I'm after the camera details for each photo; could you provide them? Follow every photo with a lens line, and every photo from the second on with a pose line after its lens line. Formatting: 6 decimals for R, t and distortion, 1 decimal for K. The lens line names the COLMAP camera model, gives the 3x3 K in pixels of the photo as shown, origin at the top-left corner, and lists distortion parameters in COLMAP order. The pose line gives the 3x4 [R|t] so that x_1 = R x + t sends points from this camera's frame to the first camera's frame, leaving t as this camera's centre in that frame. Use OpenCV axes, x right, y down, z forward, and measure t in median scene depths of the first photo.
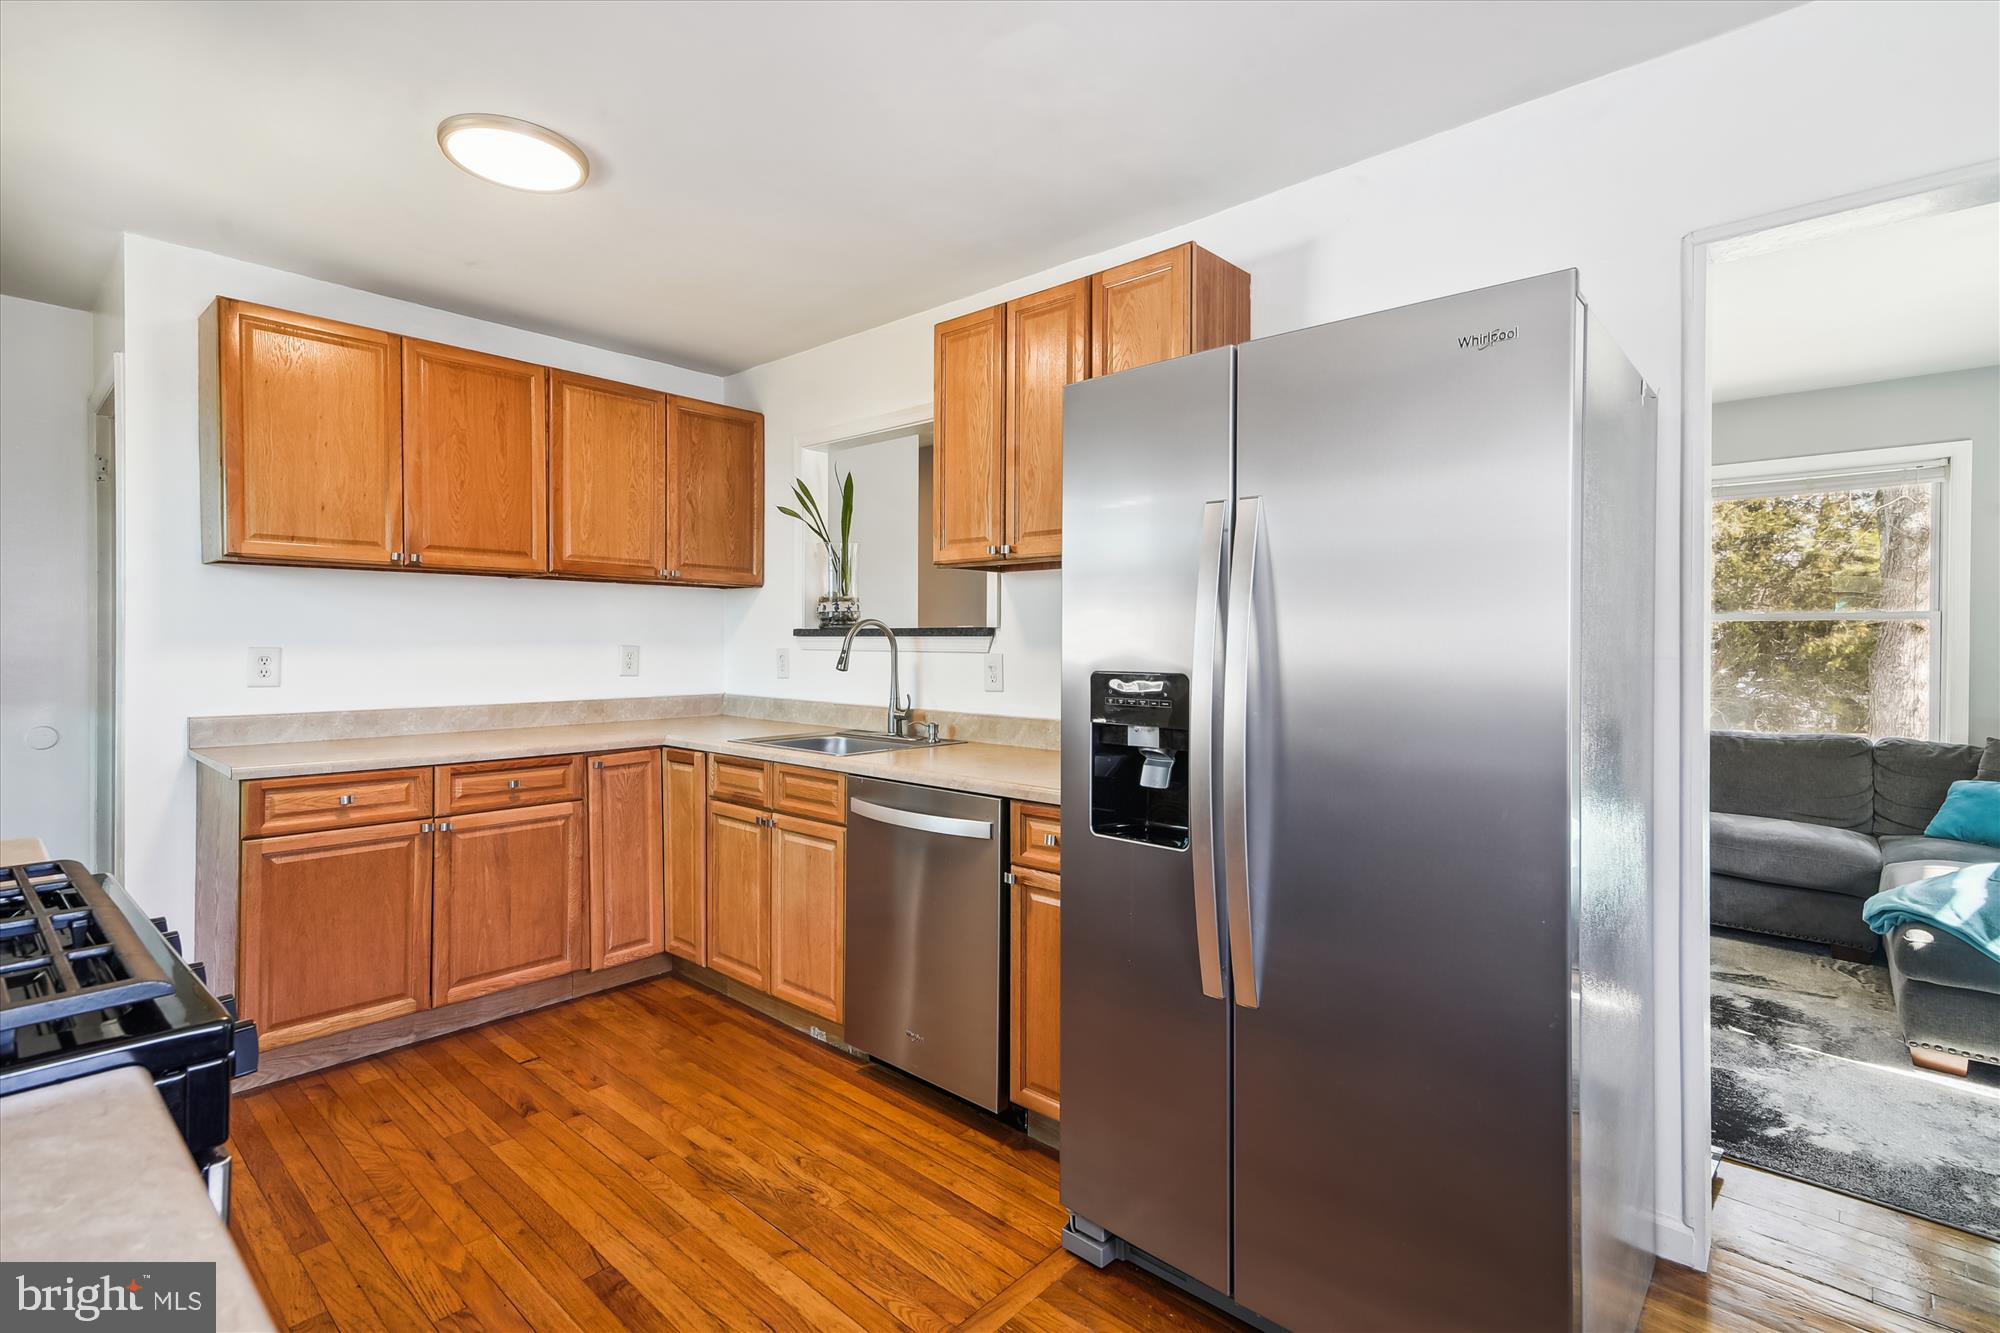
lens RADIAL K [[943.8, 0, 1005.1], [0, 943.8, 650.5], [0, 0, 1]] dist [0.019988, -0.003485]
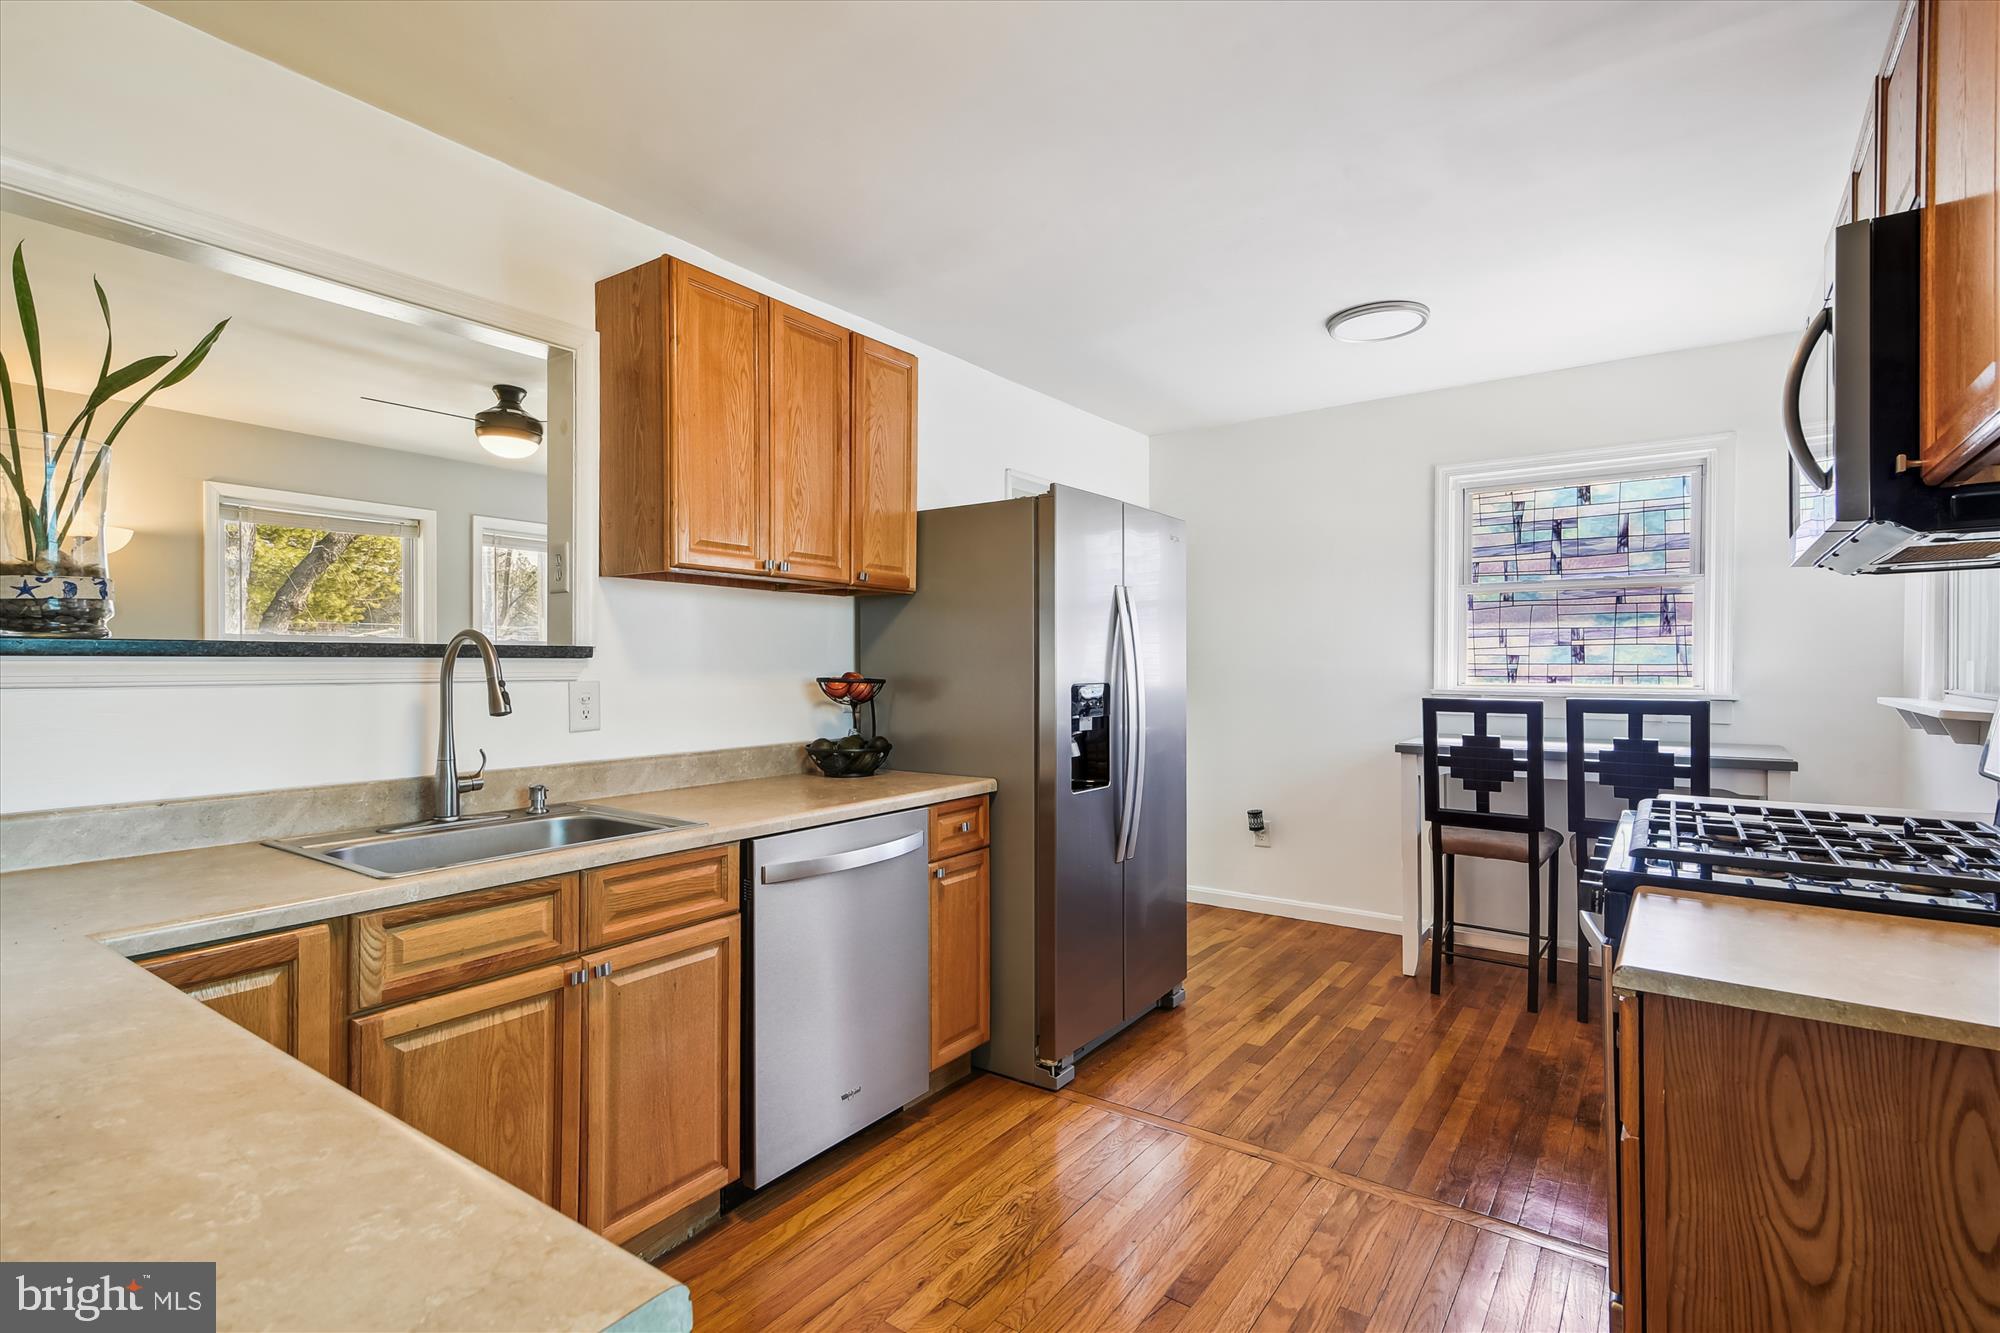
lens RADIAL K [[943.8, 0, 1004.7], [0, 943.8, 669.3], [0, 0, 1]] dist [0.019988, -0.003485]
pose [[-0.120841, -0.012959, 0.992587, -0.825447], [0.005596, 0.999890, 0.013735, -0.014460], [-0.992656, 0.007214, -0.120755, 0.771560]]
